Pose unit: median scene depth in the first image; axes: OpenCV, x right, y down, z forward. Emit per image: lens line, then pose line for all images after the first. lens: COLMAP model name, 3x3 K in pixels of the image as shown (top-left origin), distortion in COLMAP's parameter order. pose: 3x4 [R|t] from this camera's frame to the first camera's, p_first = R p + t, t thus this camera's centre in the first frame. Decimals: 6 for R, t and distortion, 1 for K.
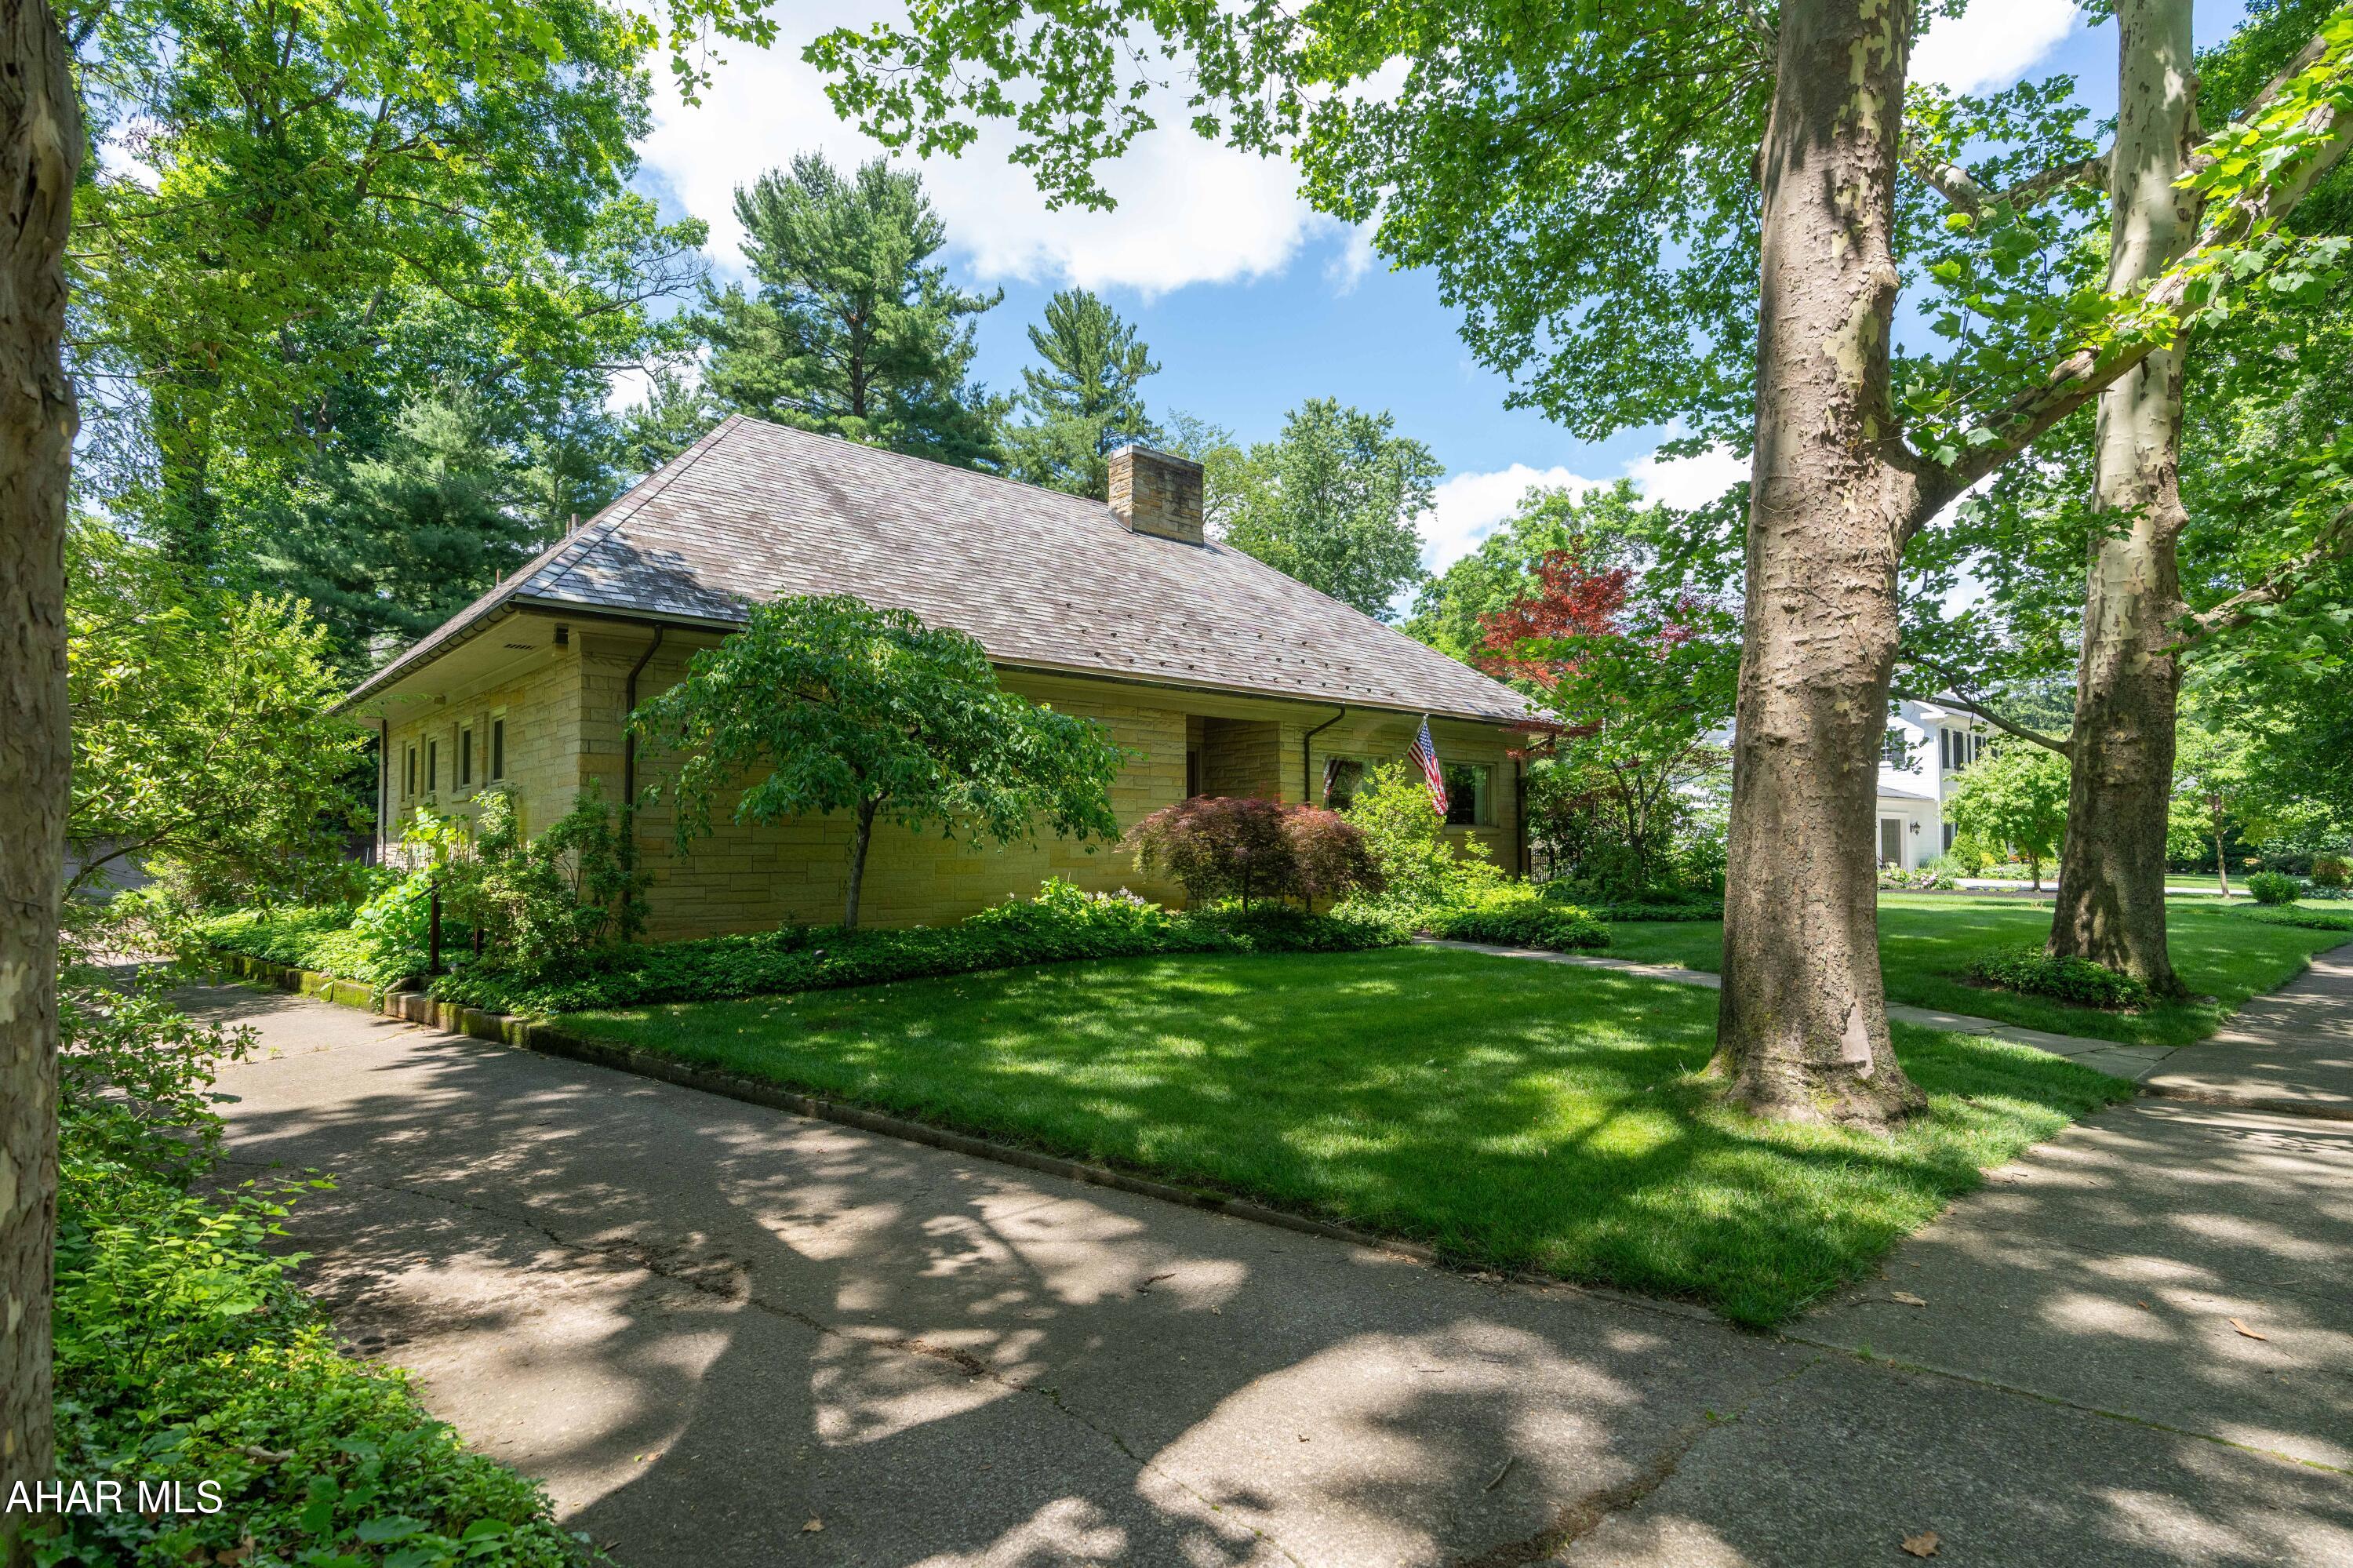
lens RADIAL K [[1222.6, 0, 1177.6], [0, 1222.6, 842.6], [0, 0, 1]] dist [-0.018928, -0.000040]
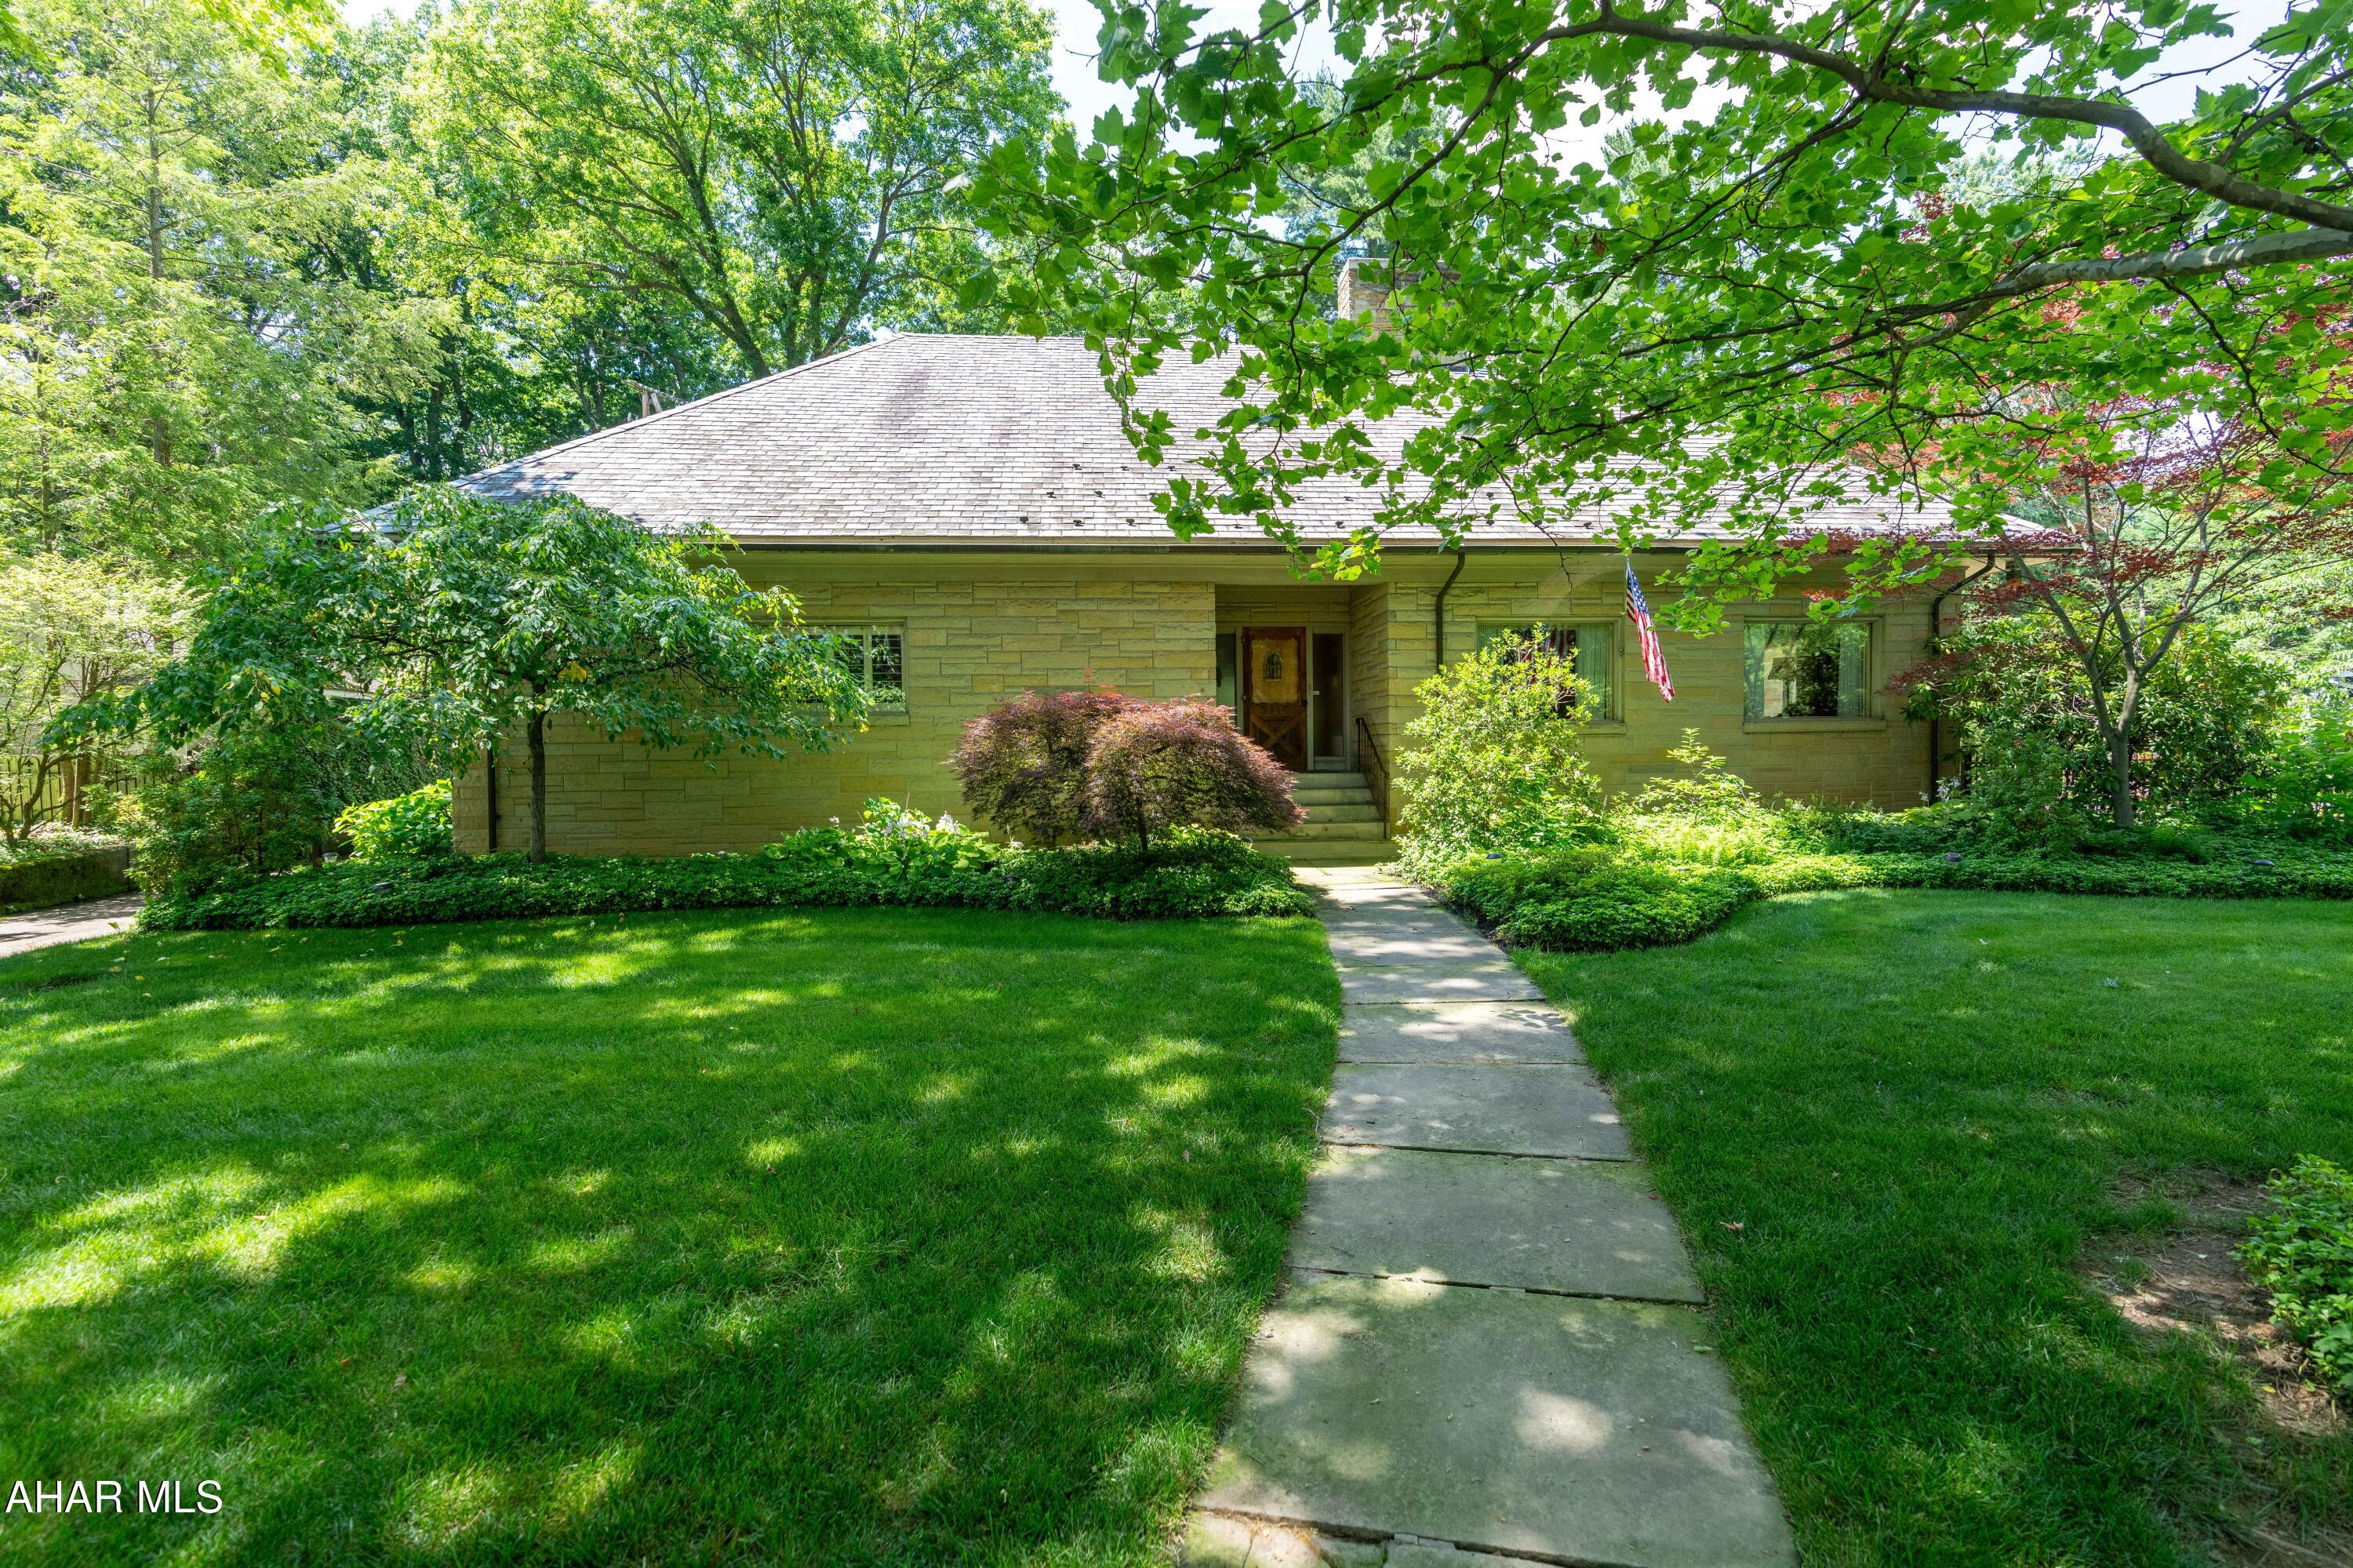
lens RADIAL K [[1087.1, 0, 1176.5], [0, 1087.1, 784.0], [0, 0, 1]] dist [-0.012463, 0.001455]
pose [[0.785438, 0.013946, -0.618783, 0.393350], [0.010106, 0.999324, 0.035351, -0.004025], [0.618858, -0.034019, 0.784766, 0.423006]]
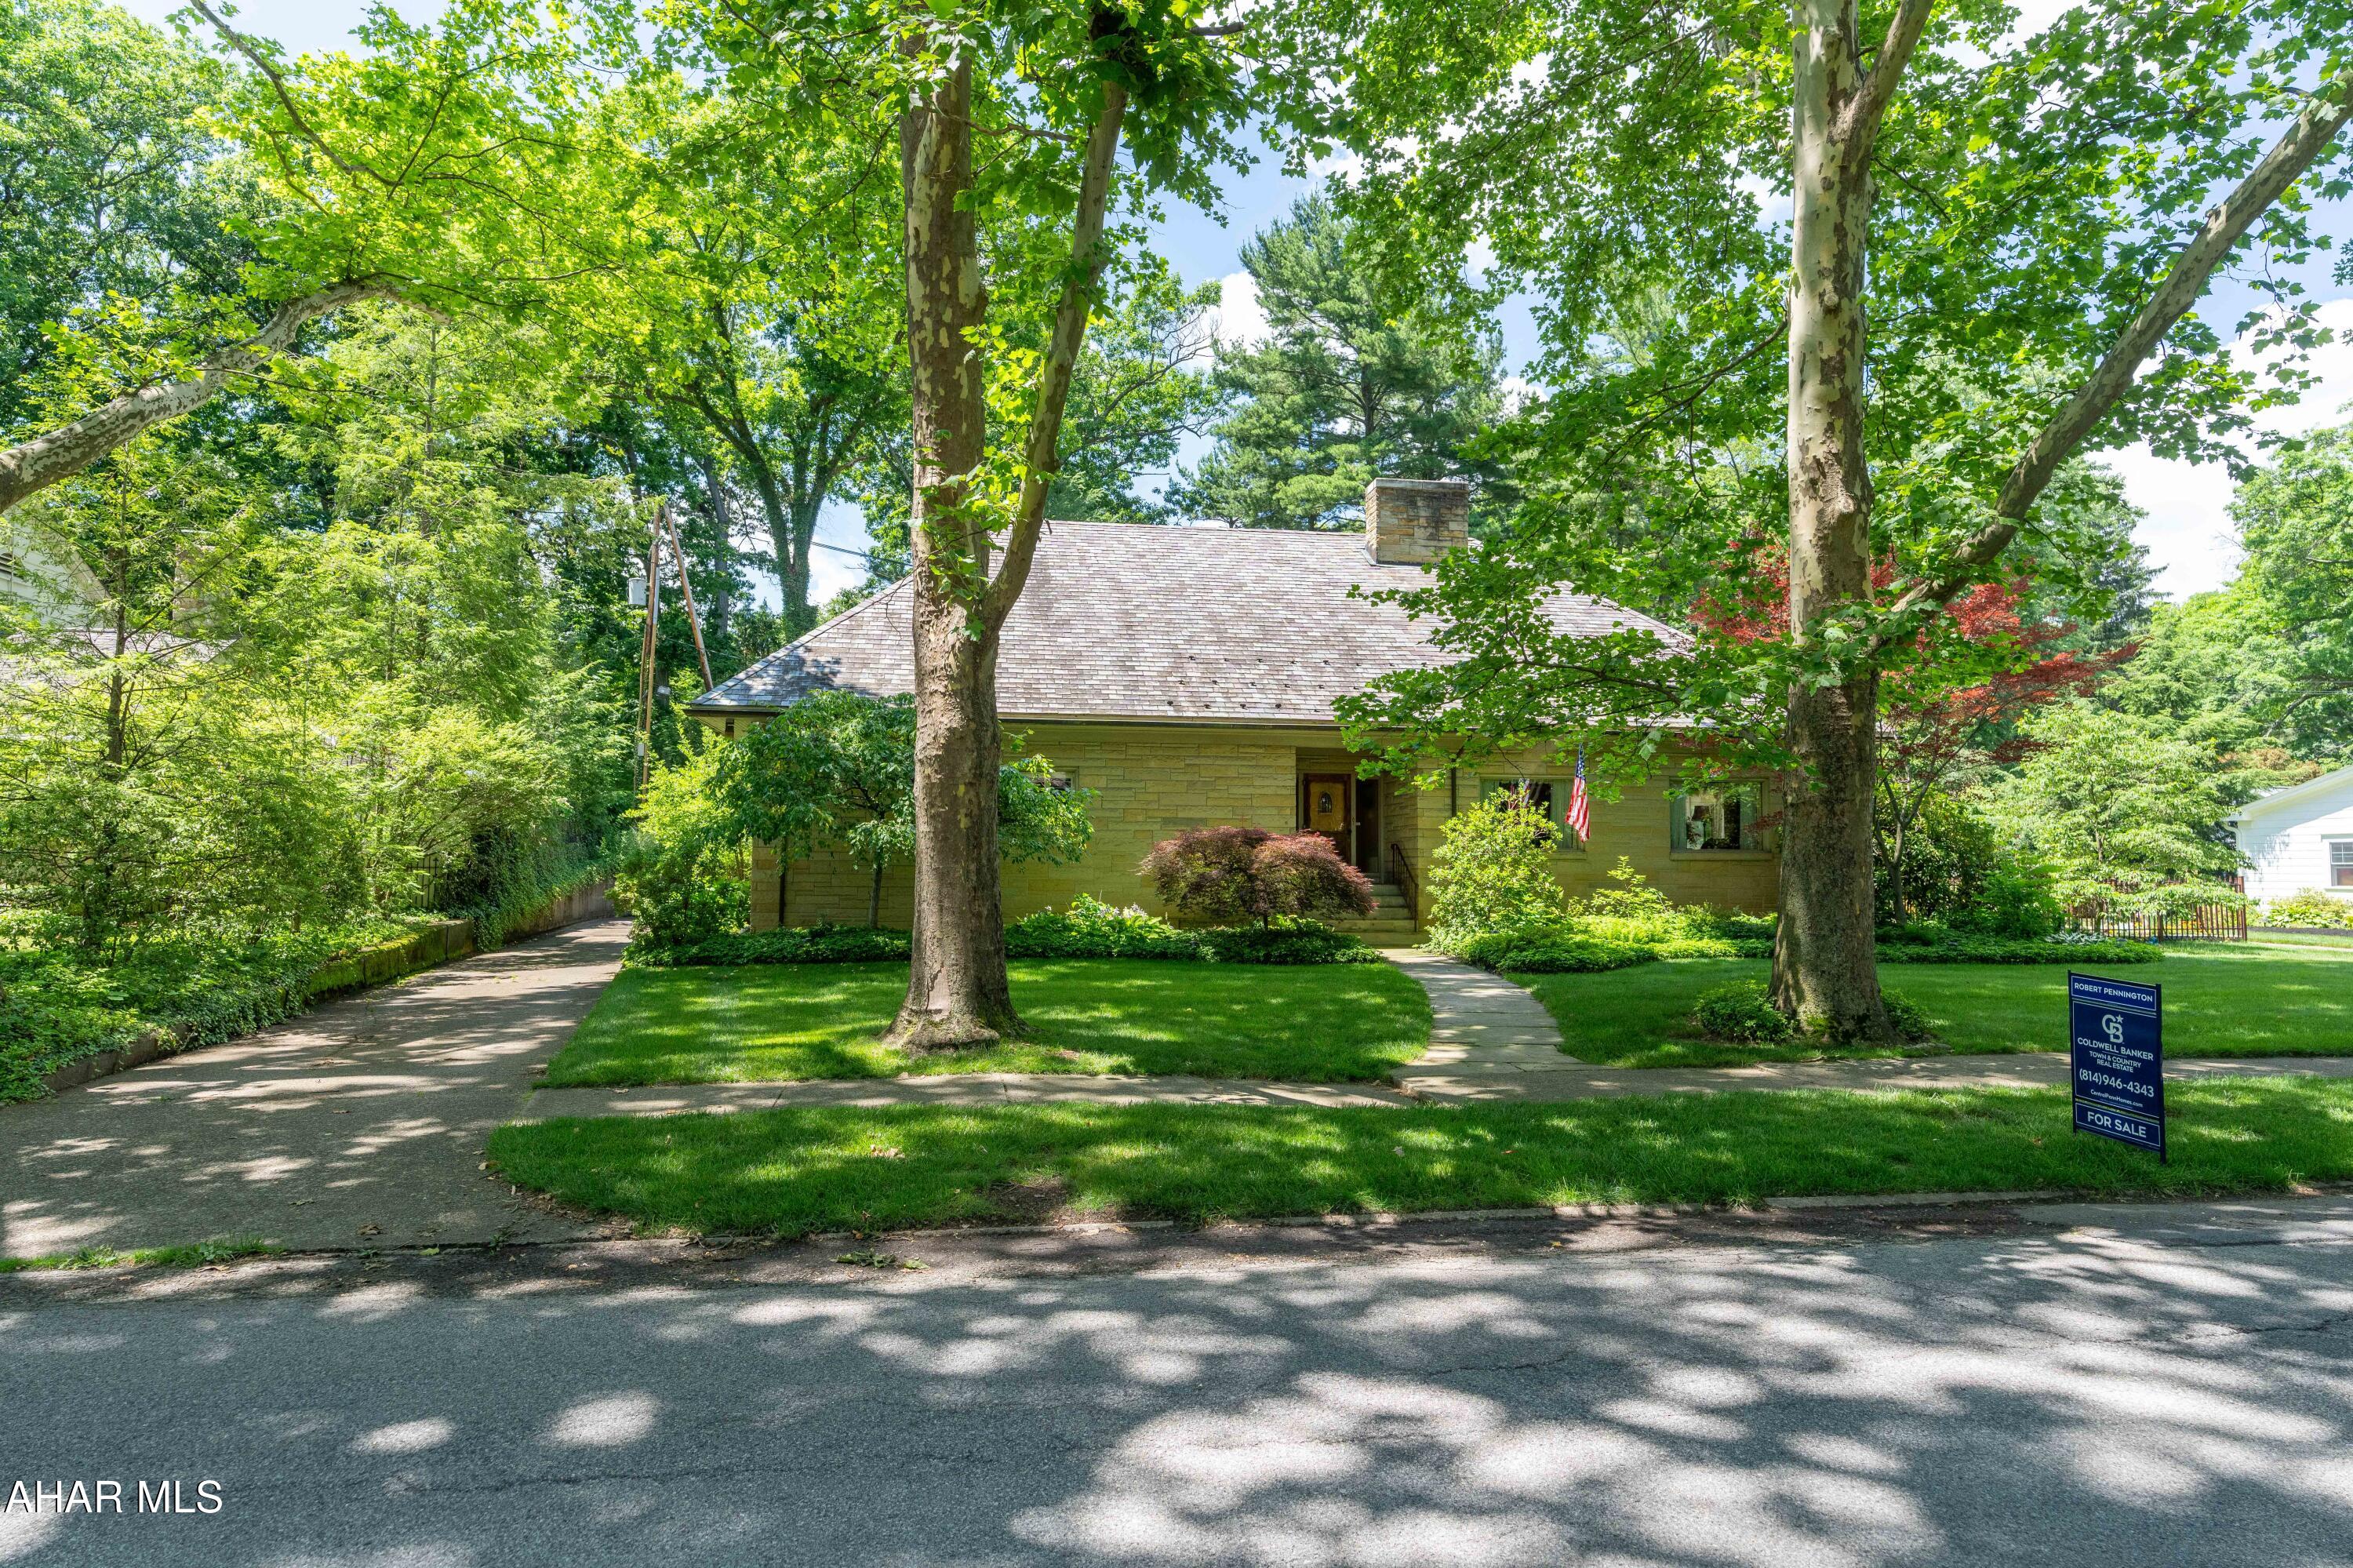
lens RADIAL K [[1439.4, 0, 1170.3], [0, 1439.4, 814.3], [0, 0, 1]] dist [0.002417, 0.000950]
pose [[0.825738, -0.017588, -0.563780, 0.599273], [-0.005491, 0.999216, -0.039215, 0.002996], [0.564027, 0.035477, 0.824994, -0.100640]]
